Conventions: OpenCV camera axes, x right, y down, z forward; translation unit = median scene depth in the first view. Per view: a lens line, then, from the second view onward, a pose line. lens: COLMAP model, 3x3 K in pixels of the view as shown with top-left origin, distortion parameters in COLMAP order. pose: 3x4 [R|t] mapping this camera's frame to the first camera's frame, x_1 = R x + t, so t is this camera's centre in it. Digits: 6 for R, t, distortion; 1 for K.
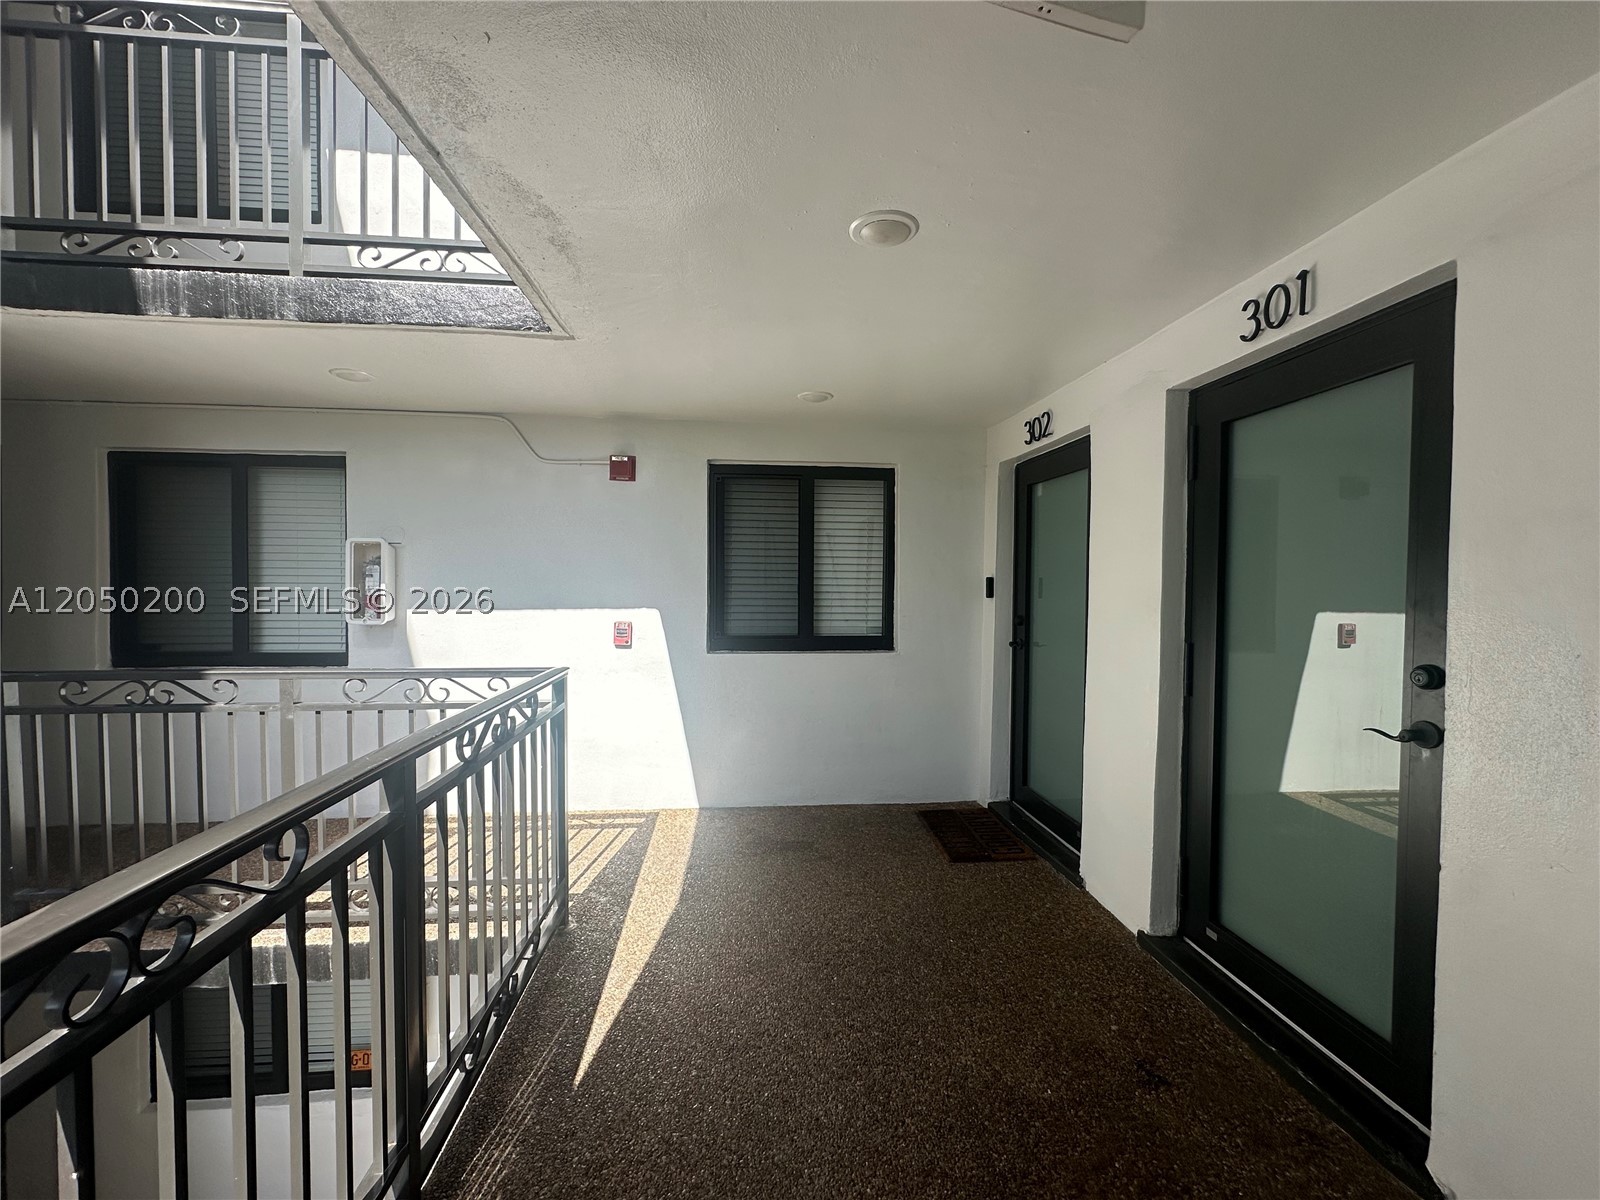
lens RADIAL K [[637.4, 0, 797.4], [0, 637.4, 599.7], [0, 0, 1]] dist [-0.004630, 0.001344]
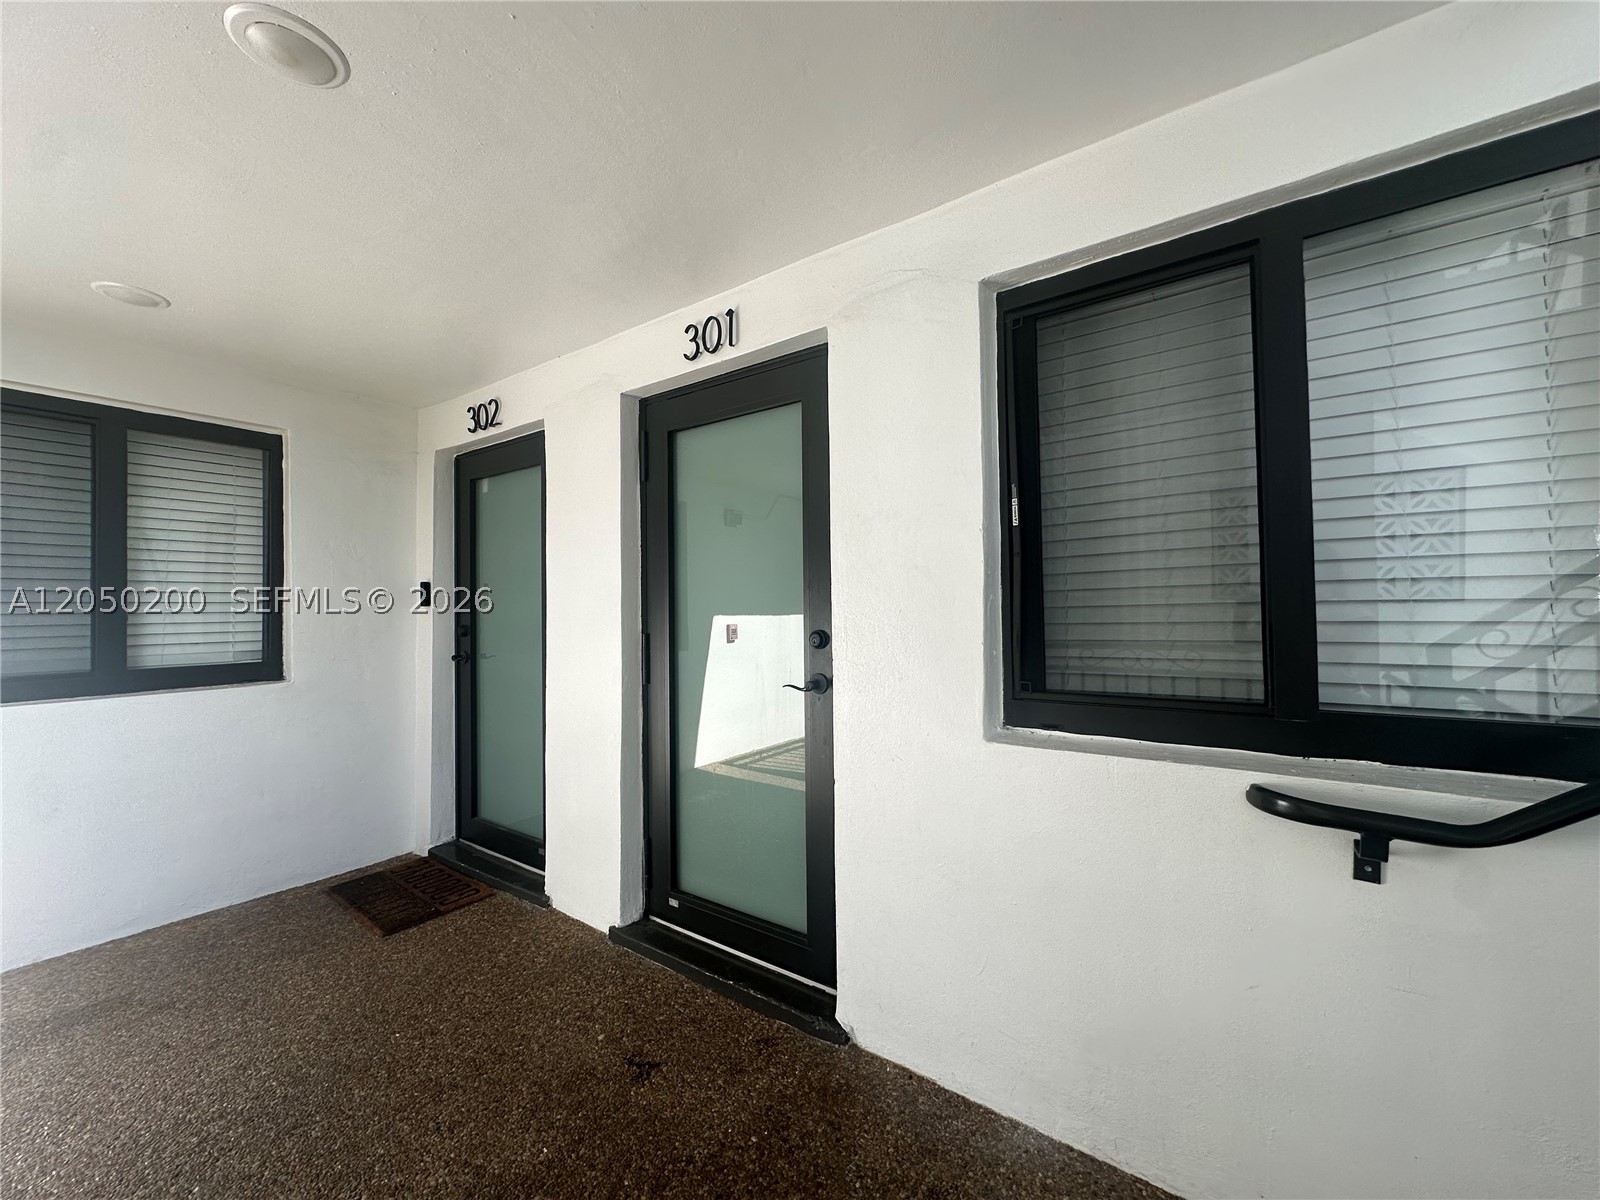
lens RADIAL K [[637.4, 0, 797.8], [0, 637.4, 597.7], [0, 0, 1]] dist [-0.004630, 0.001344]
pose [[0.659486, -0.004717, 0.751702, -0.016639], [0.037689, 0.998930, -0.026797, 0.043648], [-0.750772, 0.046003, 0.658958, 0.100994]]
